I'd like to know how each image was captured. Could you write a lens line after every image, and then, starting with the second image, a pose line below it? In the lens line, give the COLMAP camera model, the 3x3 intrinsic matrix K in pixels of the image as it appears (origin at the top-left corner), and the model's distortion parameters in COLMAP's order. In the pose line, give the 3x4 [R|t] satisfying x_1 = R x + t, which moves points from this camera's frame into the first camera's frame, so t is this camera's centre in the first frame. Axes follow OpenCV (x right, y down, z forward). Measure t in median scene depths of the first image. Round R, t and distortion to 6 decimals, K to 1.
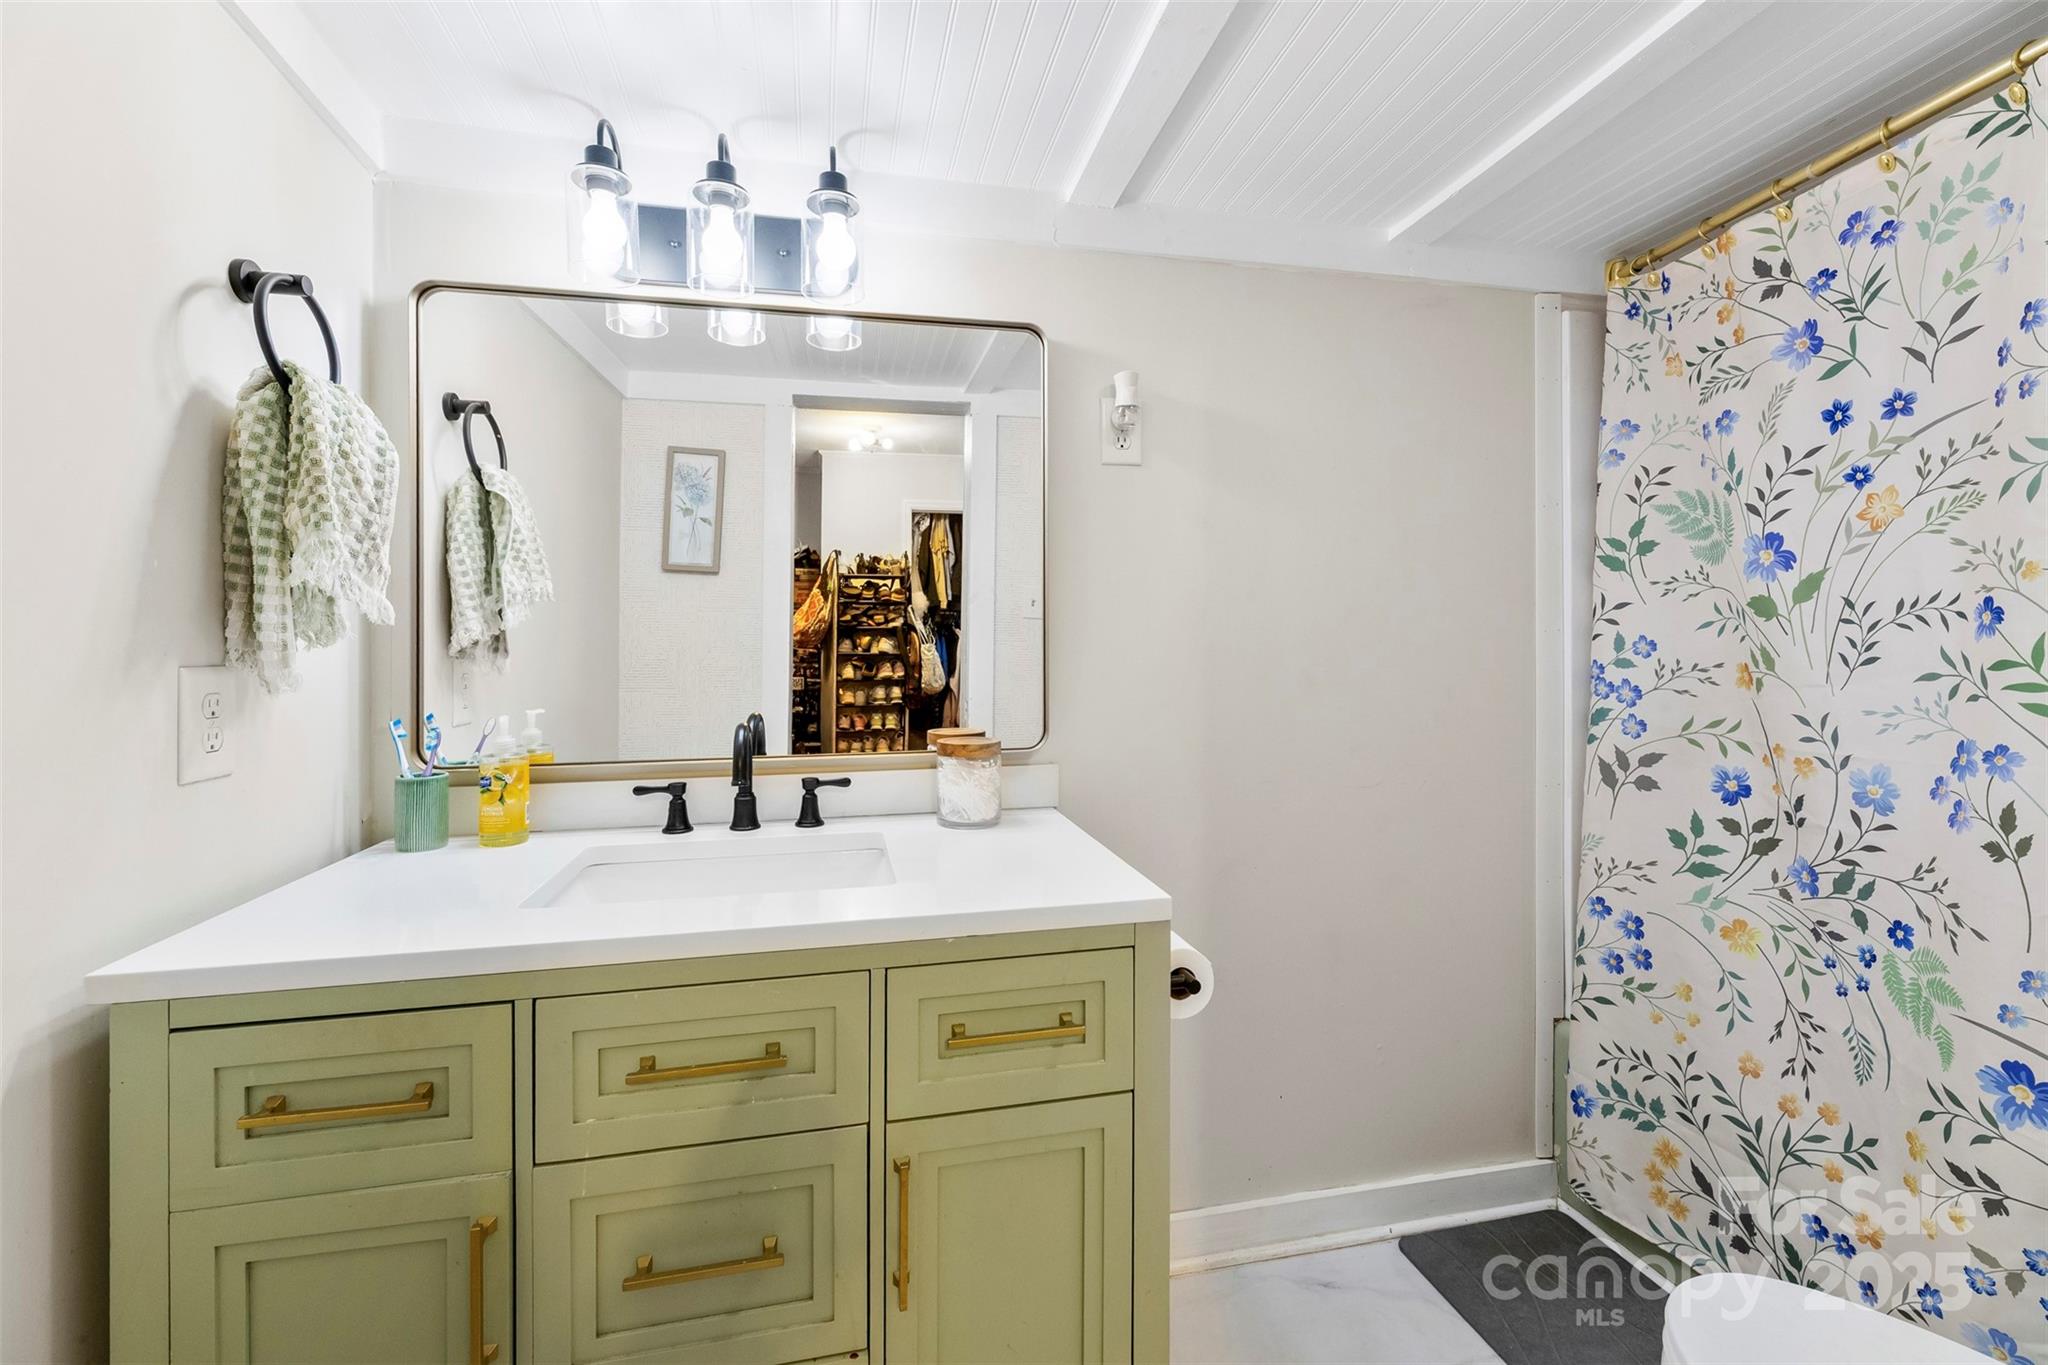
lens RADIAL K [[822.1, 0, 1020.3], [0, 822.1, 666.6], [0, 0, 1]] dist [0.000185, -0.000017]
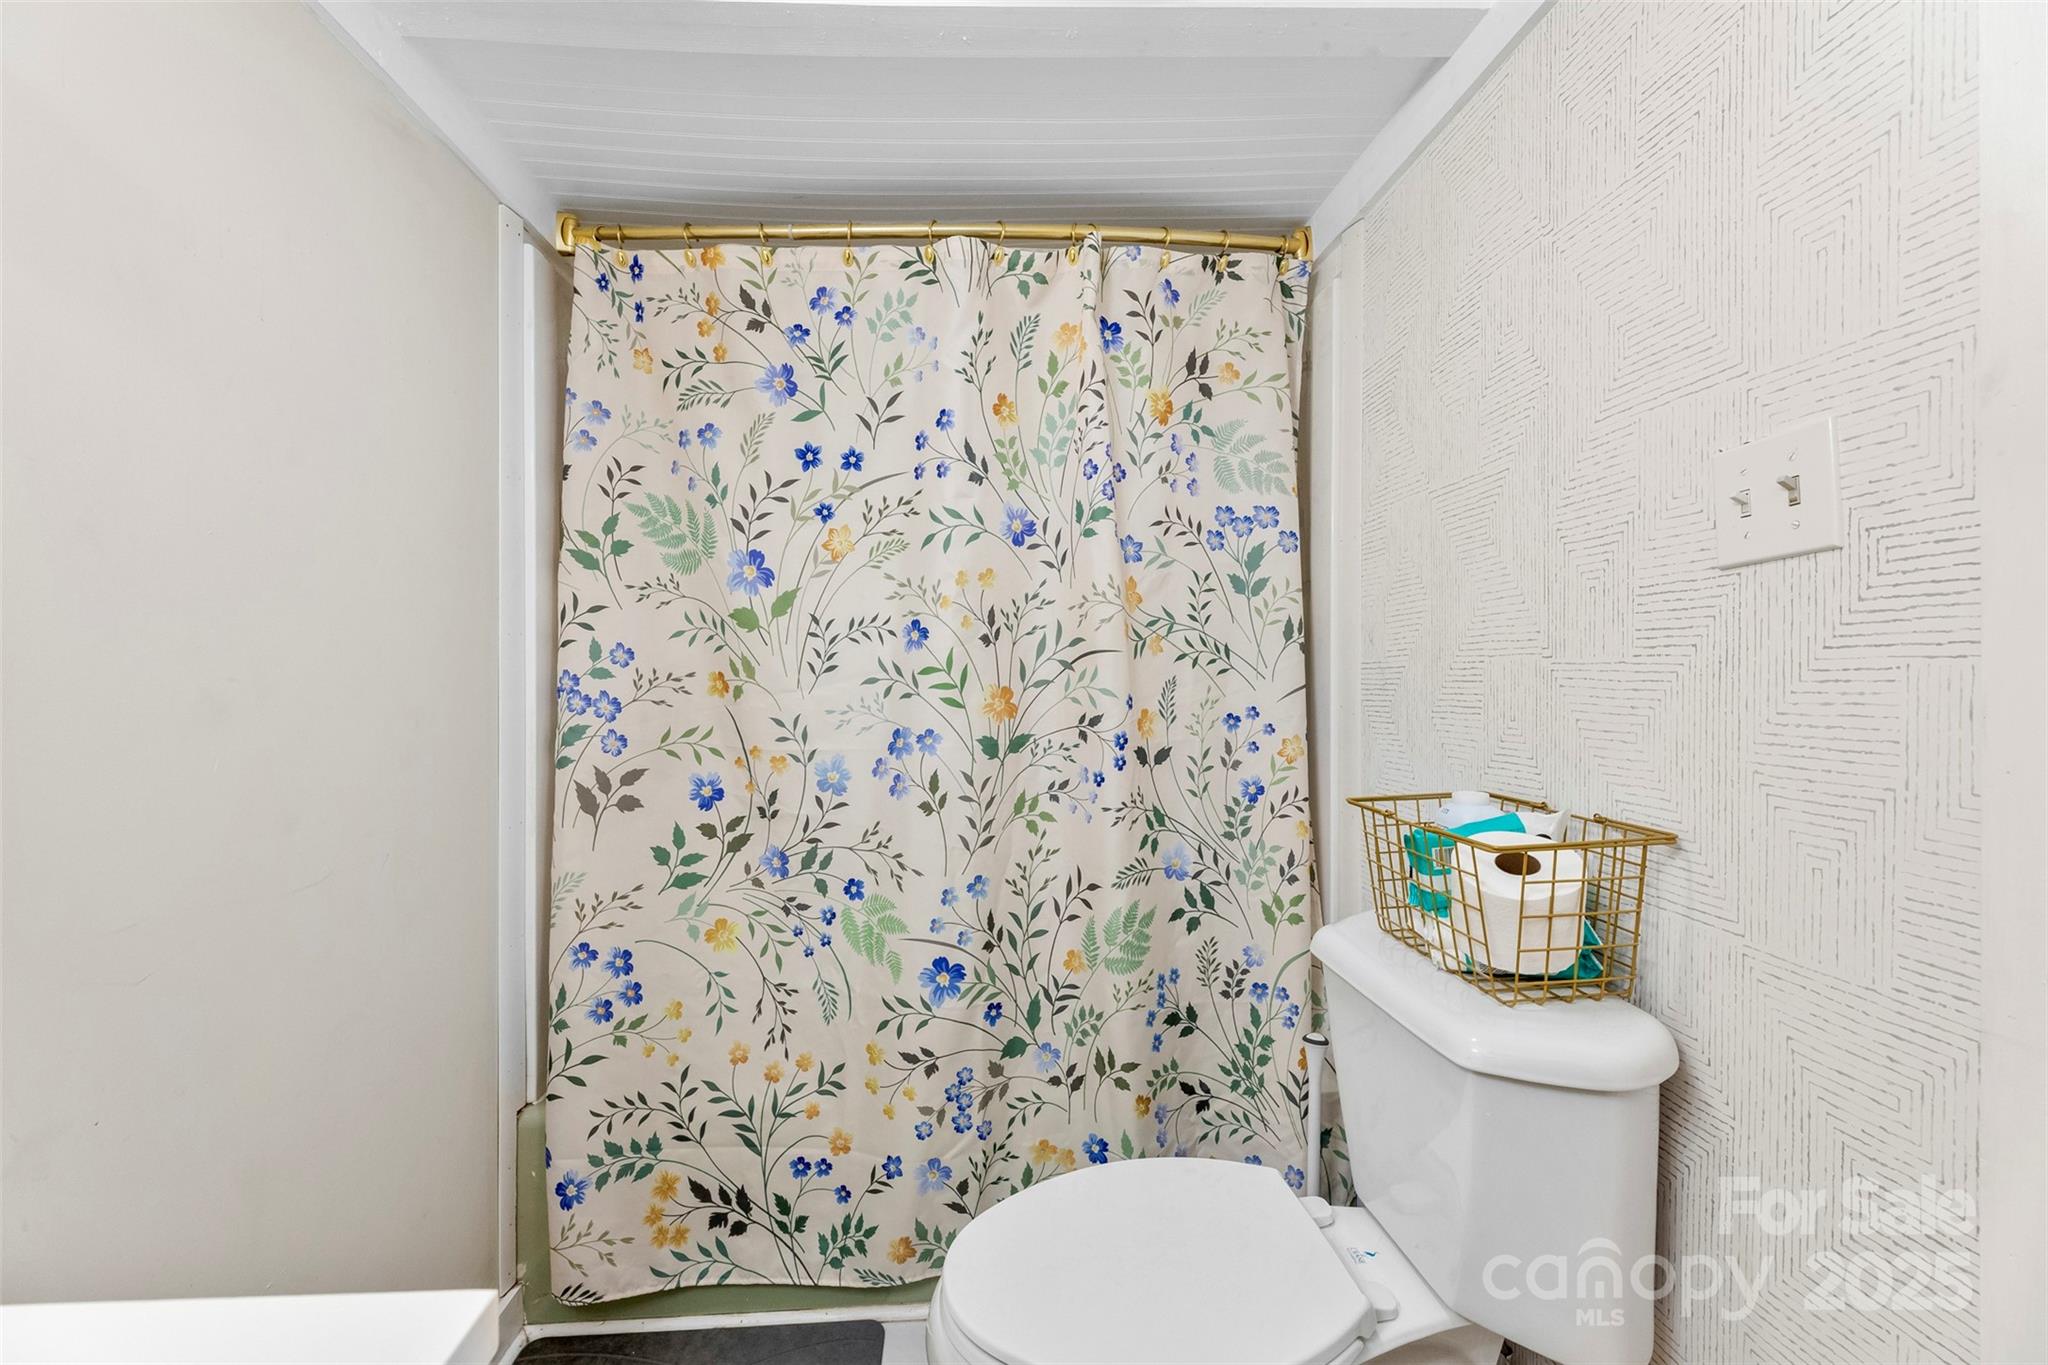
lens RADIAL K [[822.1, 0, 1017.1], [0, 822.1, 683.5], [0, 0, 1]] dist [0.000185, -0.000017]
pose [[0.148666, -0.012095, 0.988813, -0.098408], [0.016596, 0.999815, 0.009734, 0.006751], [-0.988748, 0.014963, 0.148840, 0.496015]]
